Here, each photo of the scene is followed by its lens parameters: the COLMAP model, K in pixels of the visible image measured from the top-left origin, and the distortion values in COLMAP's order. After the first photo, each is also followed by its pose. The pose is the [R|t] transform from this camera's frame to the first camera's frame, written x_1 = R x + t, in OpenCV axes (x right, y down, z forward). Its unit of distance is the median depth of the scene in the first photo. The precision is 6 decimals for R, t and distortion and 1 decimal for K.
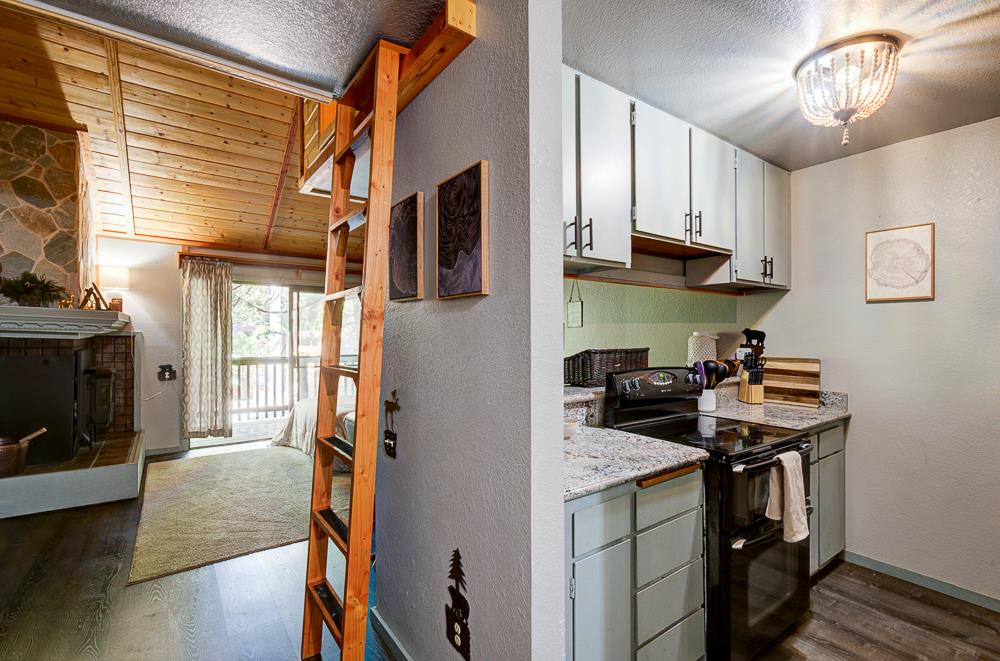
lens RADIAL K [[459.3, 0, 502.6], [0, 459.3, 335.2], [0, 0, 1]] dist [0.003338, -0.000164]
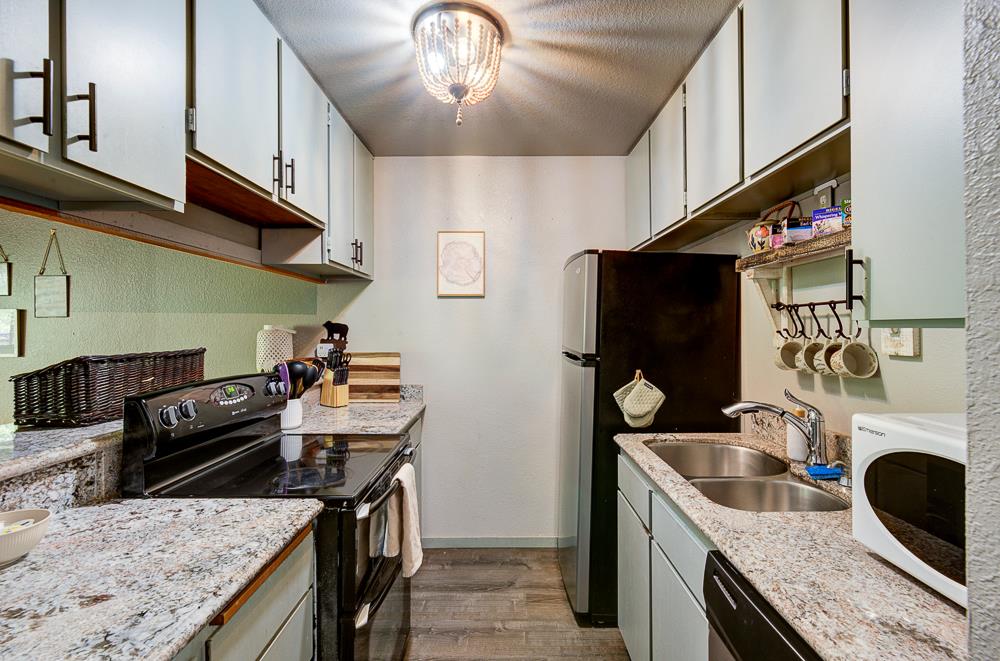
lens RADIAL K [[440.6, 0, 503.2], [0, 440.6, 320.7], [0, 0, 1]] dist [0.001779, -0.000025]
pose [[0.583304, 0.009650, 0.812196, 0.056664], [0.005896, 0.999853, -0.016115, 0.000140], [-0.812232, 0.014189, 0.583162, 0.311800]]
